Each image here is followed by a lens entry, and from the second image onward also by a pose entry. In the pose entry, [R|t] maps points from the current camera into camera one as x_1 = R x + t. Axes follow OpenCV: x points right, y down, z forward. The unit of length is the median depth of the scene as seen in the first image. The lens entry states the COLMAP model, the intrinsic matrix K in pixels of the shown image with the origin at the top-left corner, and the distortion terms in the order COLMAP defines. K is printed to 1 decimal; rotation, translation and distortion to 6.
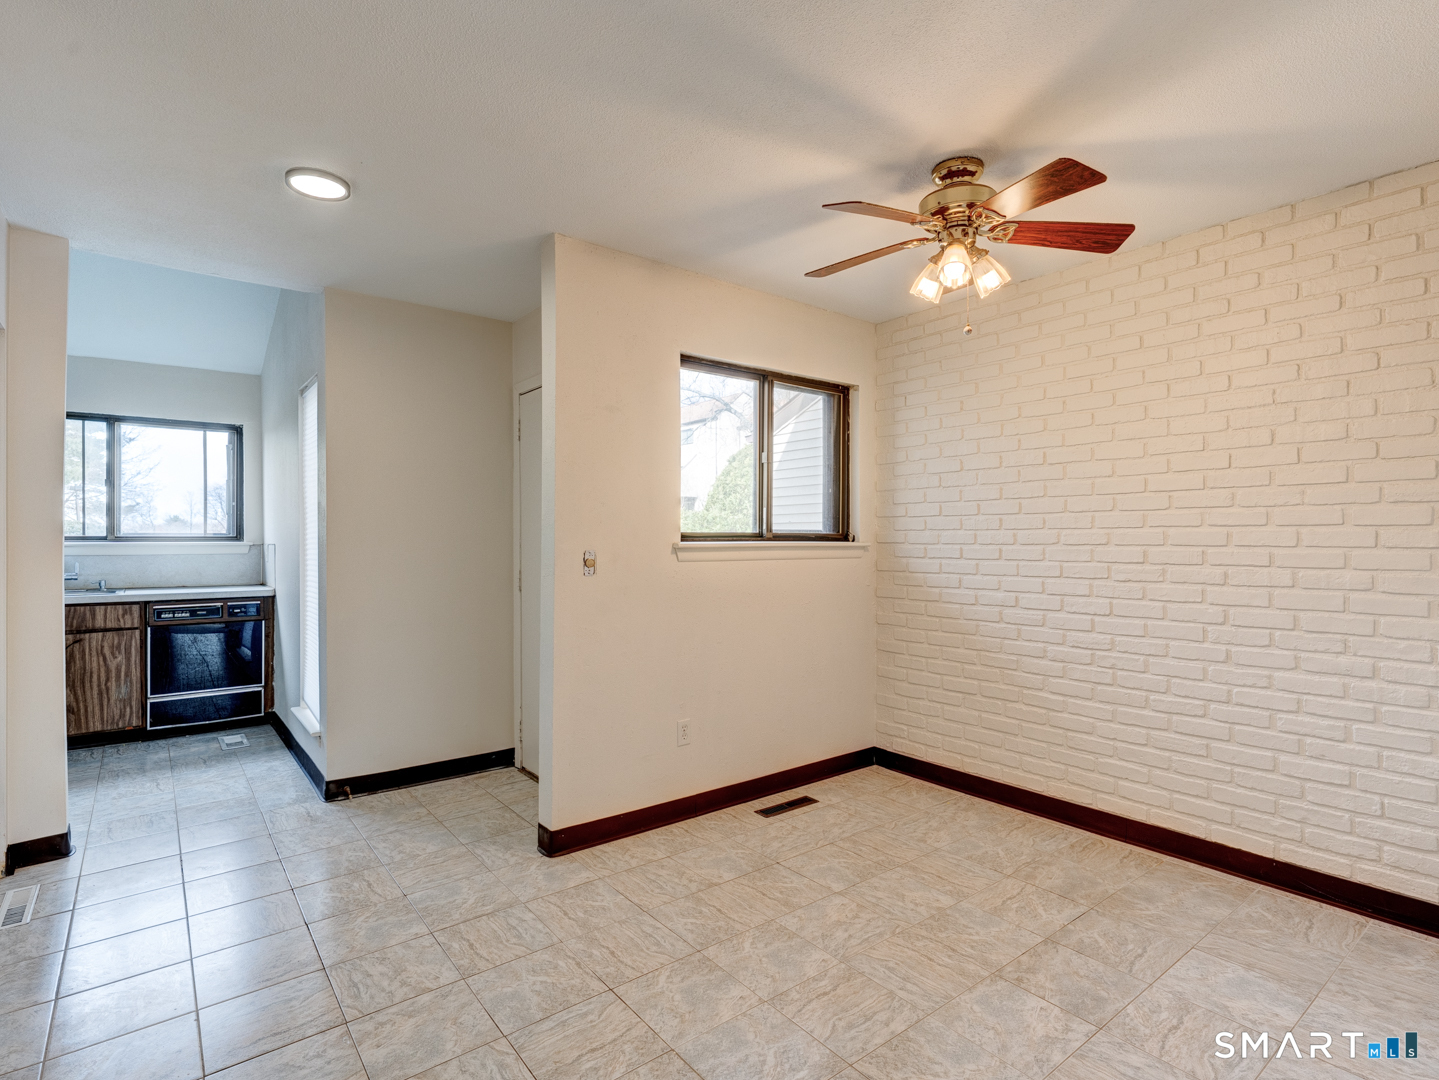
lens RADIAL K [[730.5, 0, 719.4], [0, 730.5, 536.5], [0, 0, 1]] dist [0.004620, 0.000420]
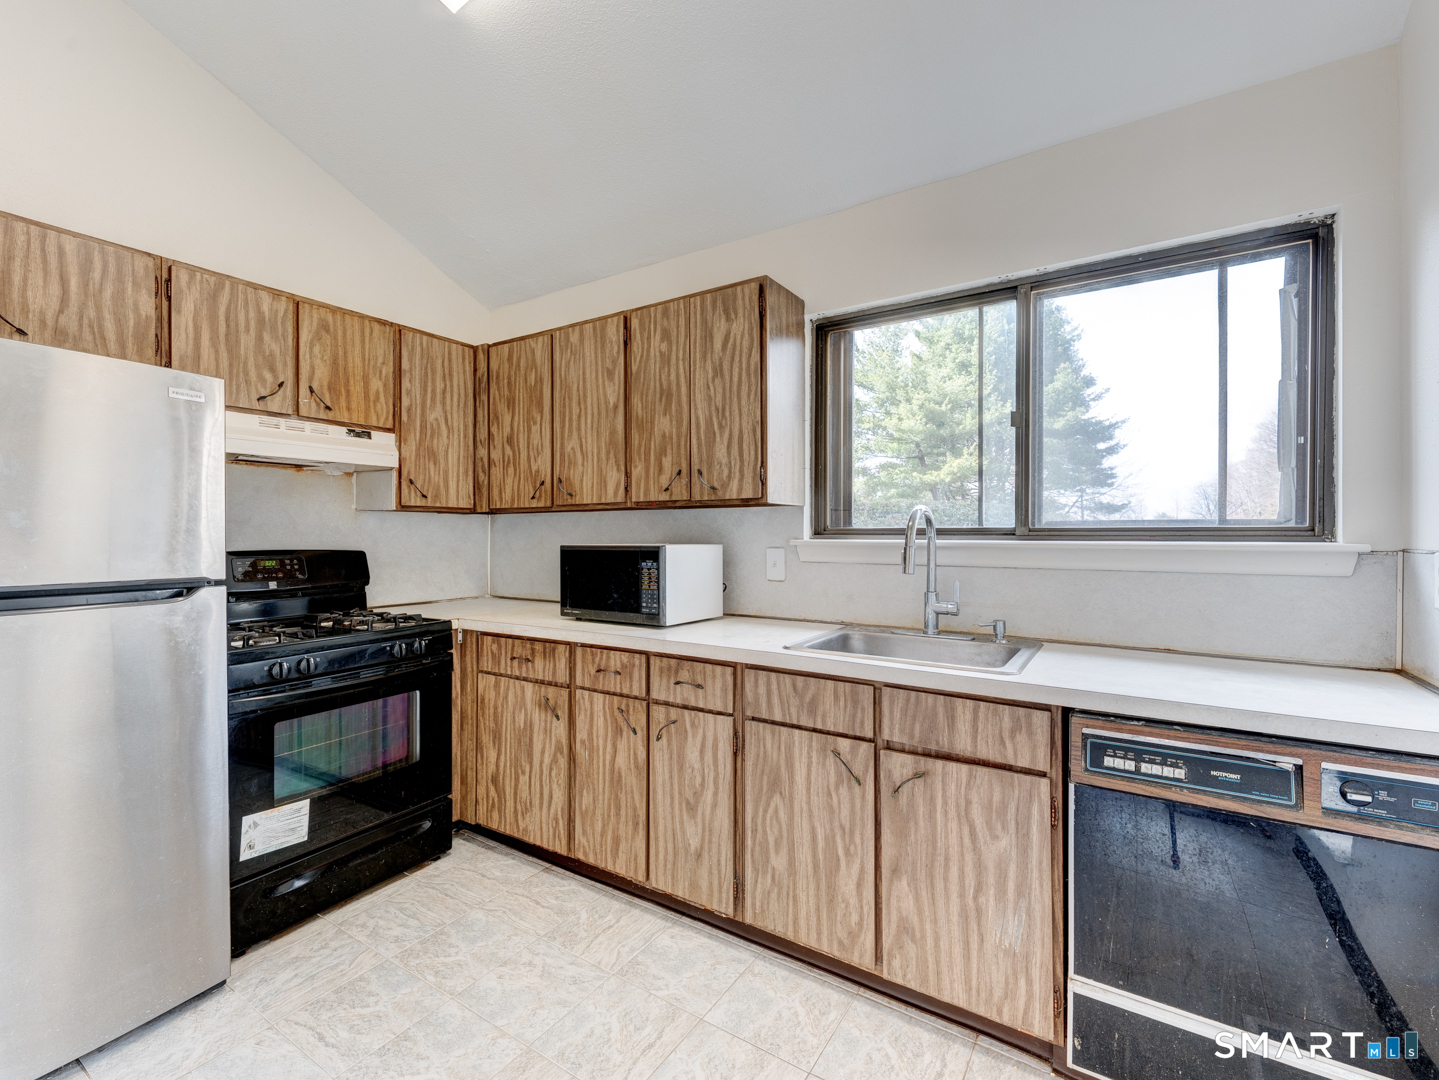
lens RADIAL K [[623.5, 0, 722.0], [0, 623.5, 533.5], [0, 0, 1]] dist [-0.000930, -0.000808]
pose [[0.309920, 0.003842, -0.950755, -0.551534], [-0.001364, 0.999993, 0.003597, 0.002633], [0.950762, 0.000182, 0.309923, 0.754838]]
